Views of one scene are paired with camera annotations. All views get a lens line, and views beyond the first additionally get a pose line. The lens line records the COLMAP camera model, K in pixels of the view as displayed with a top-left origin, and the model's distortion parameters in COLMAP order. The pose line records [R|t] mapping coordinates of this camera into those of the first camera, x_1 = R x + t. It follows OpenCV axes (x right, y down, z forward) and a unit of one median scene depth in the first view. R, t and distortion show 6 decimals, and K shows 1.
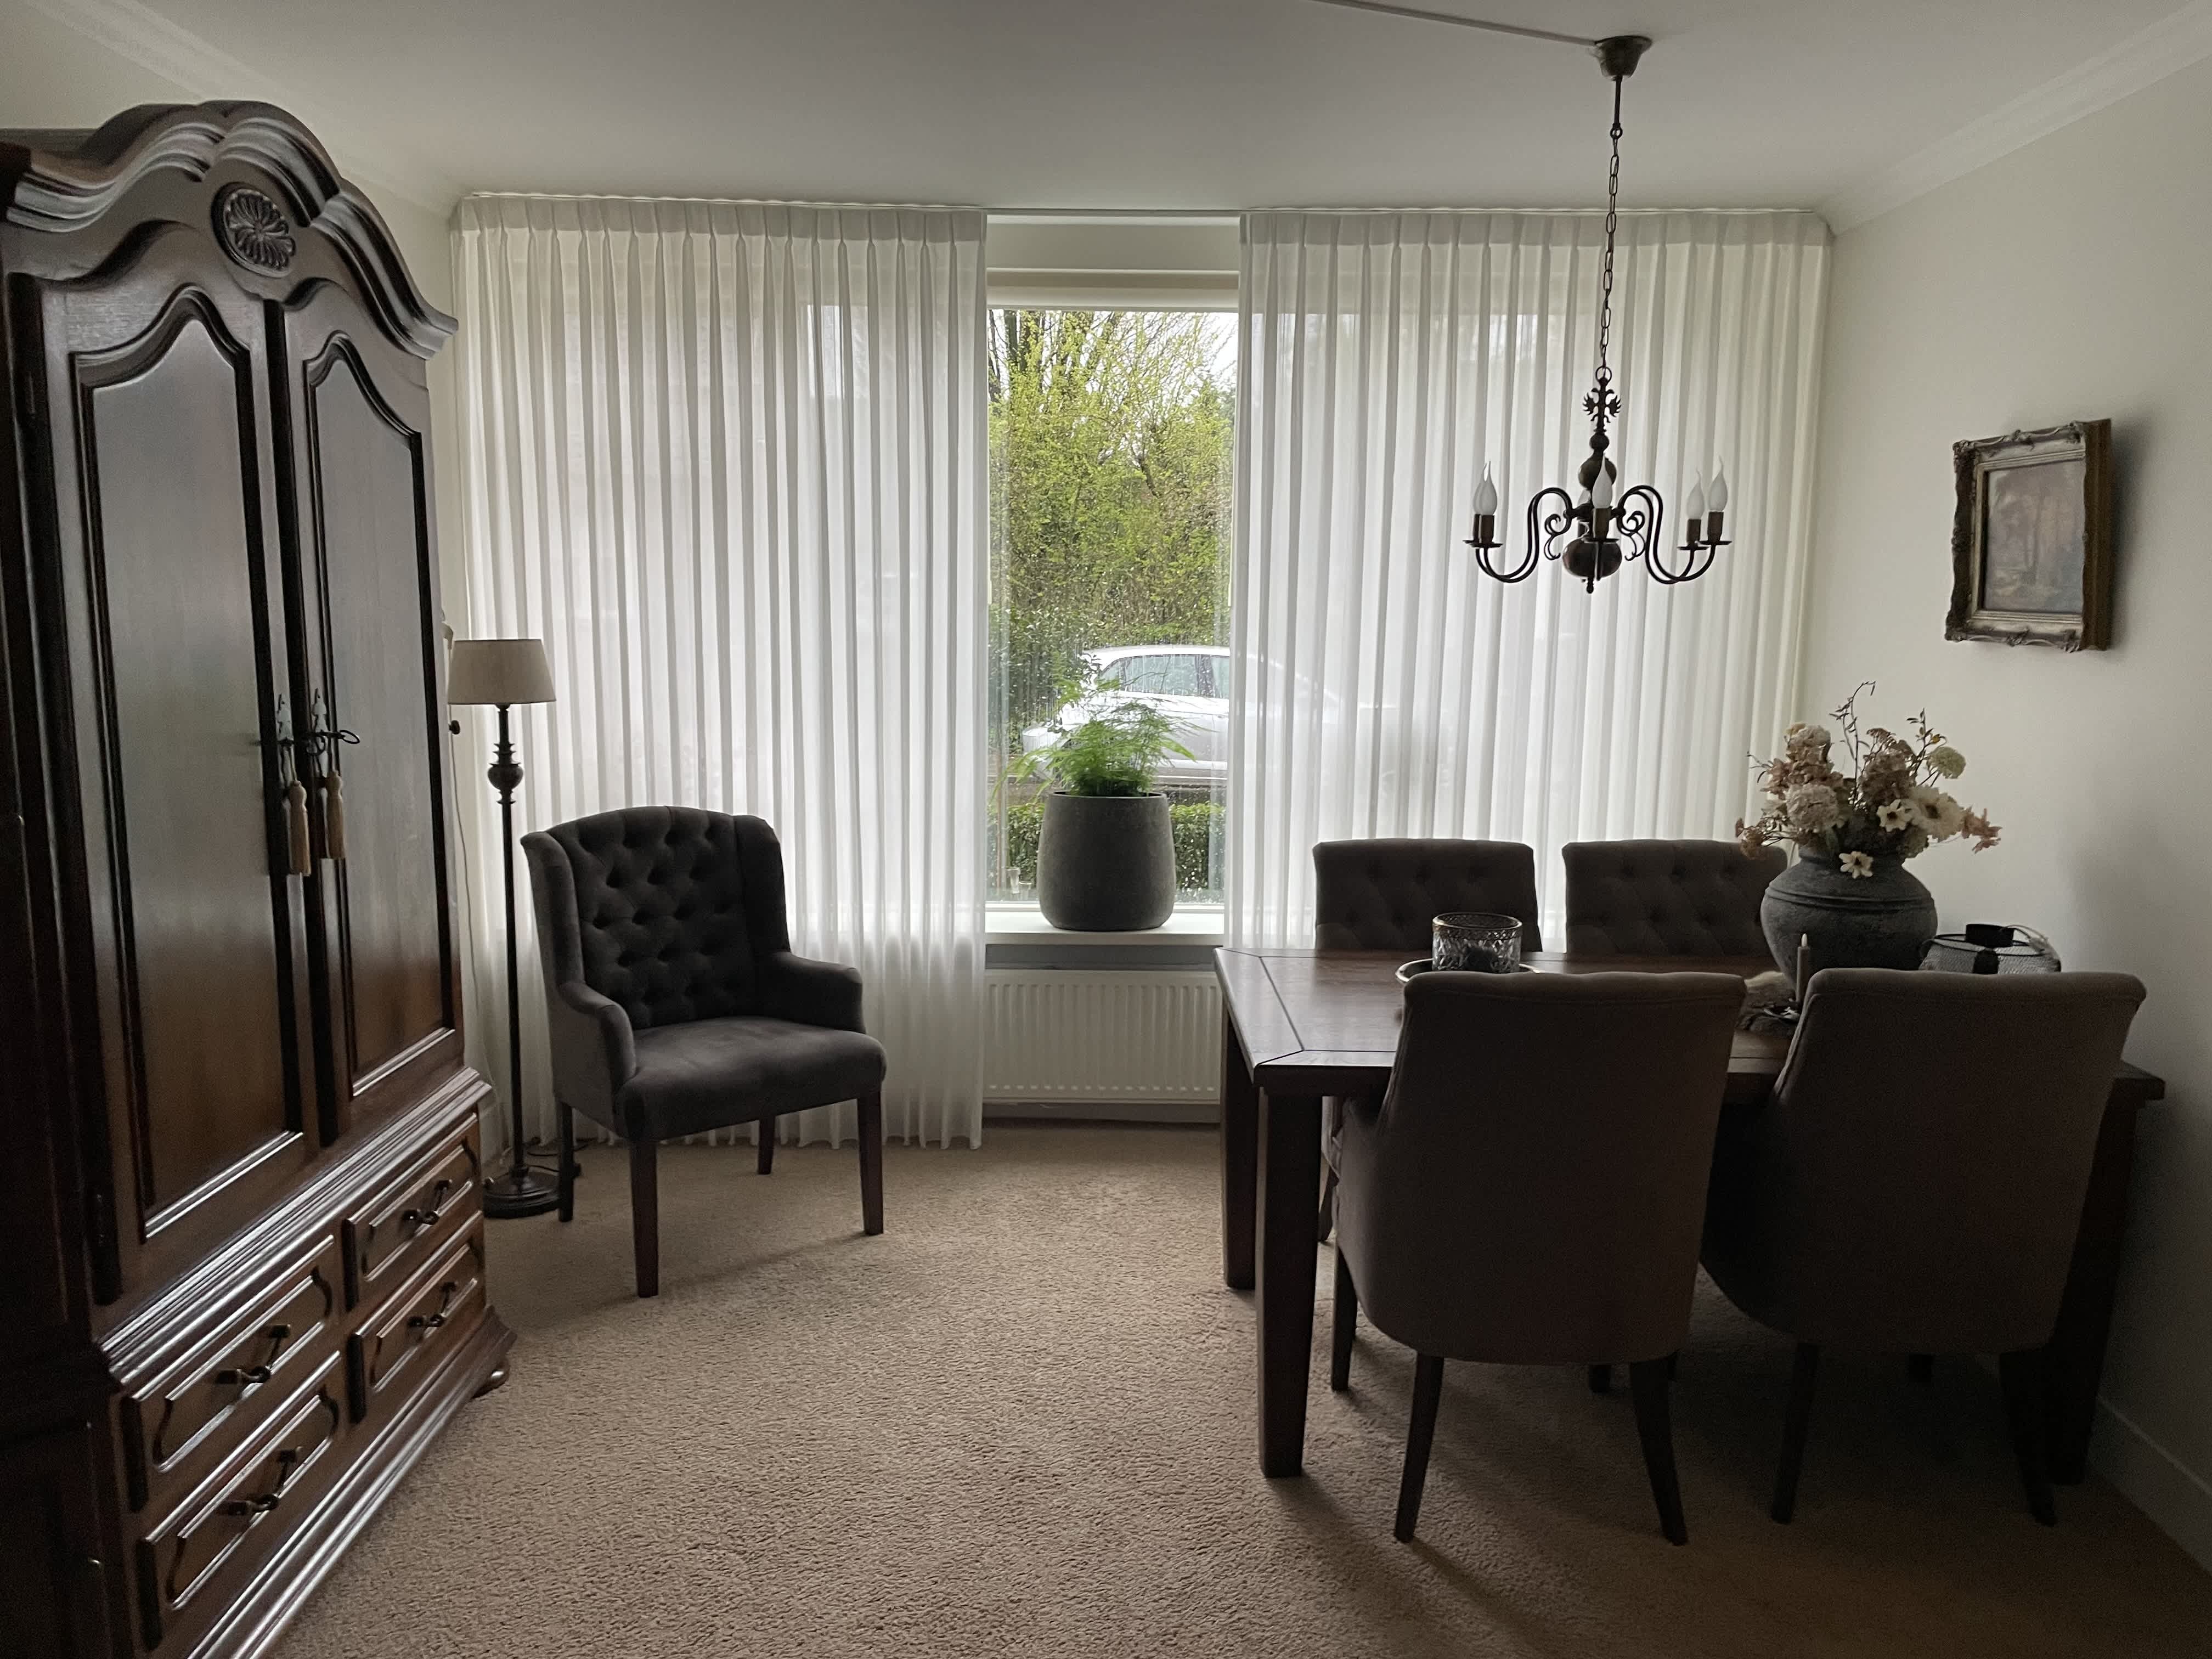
lens RADIAL K [[1662.1, 0, 1106.0], [0, 1662.1, 829.5], [0, 0, 1]] dist [0.064793, -0.073195]
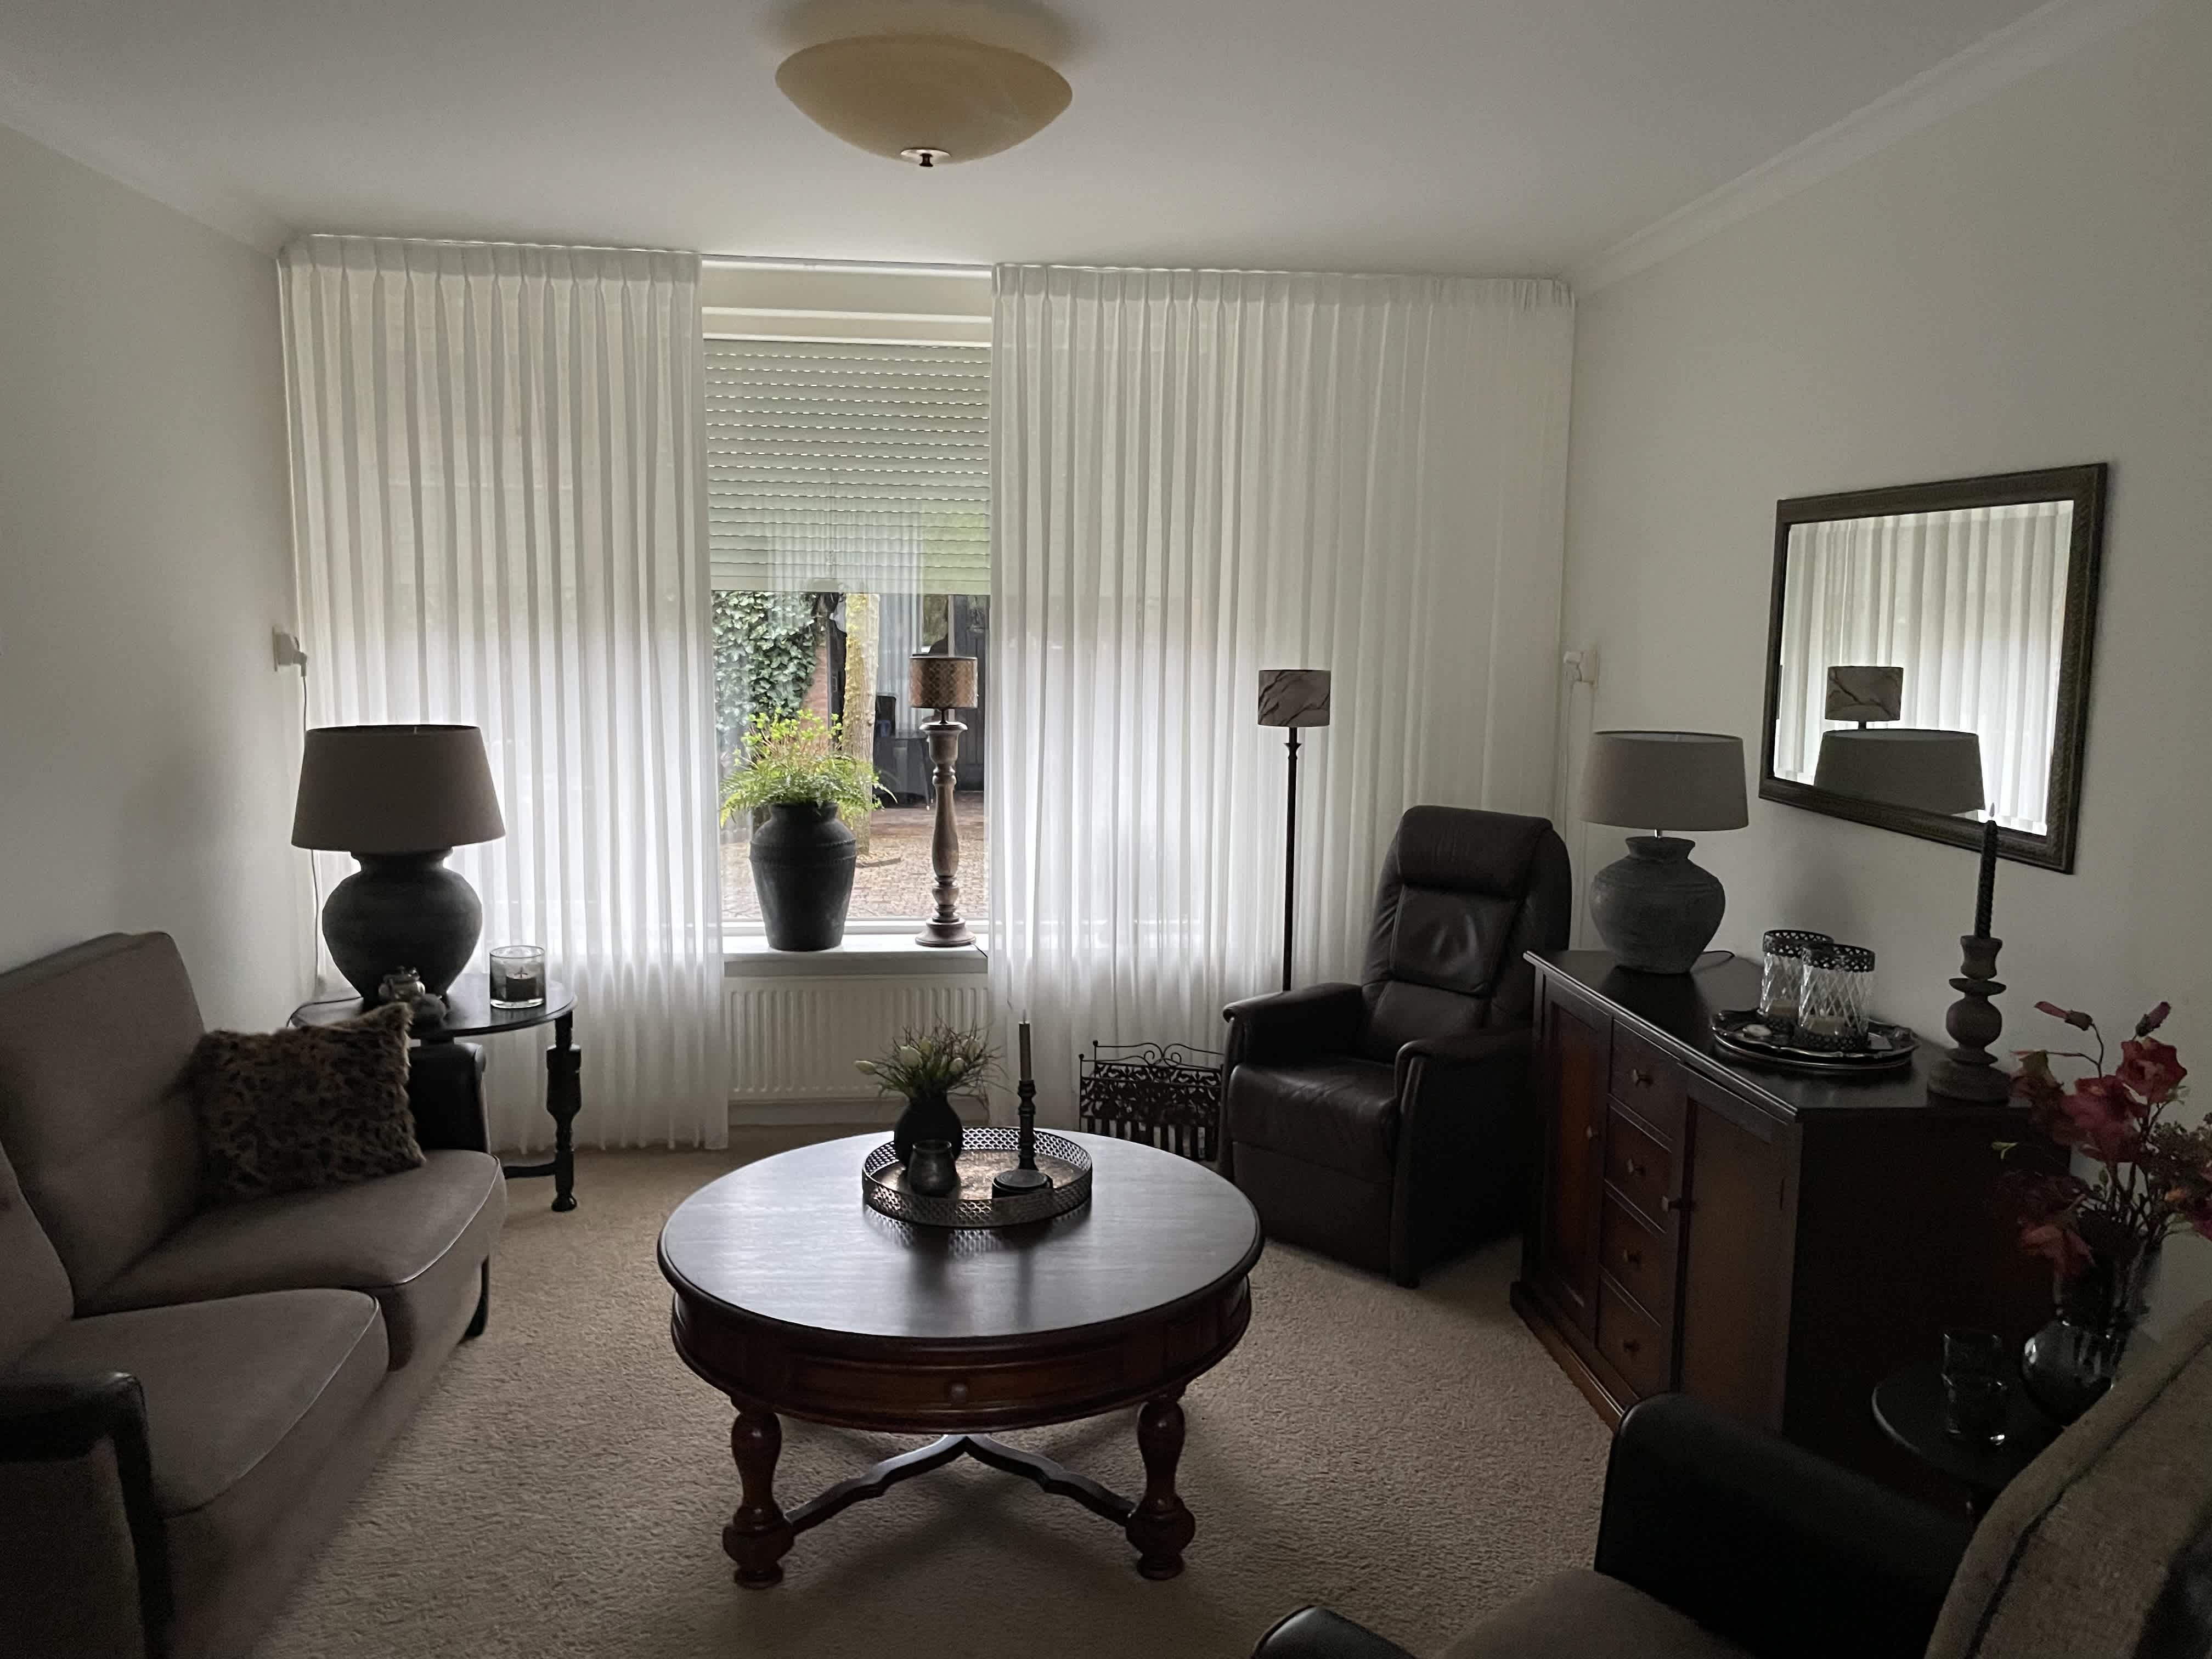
lens RADIAL K [[1662.1, 0, 1106.0], [0, 1662.1, 829.5], [0, 0, 1]] dist [0.064793, -0.073195]
pose [[0.997573, 0.000345, 0.069633, 0.091831], [0.001707, 0.999566, -0.029408, 0.017389], [-0.069613, 0.029456, 0.997139, -0.046451]]
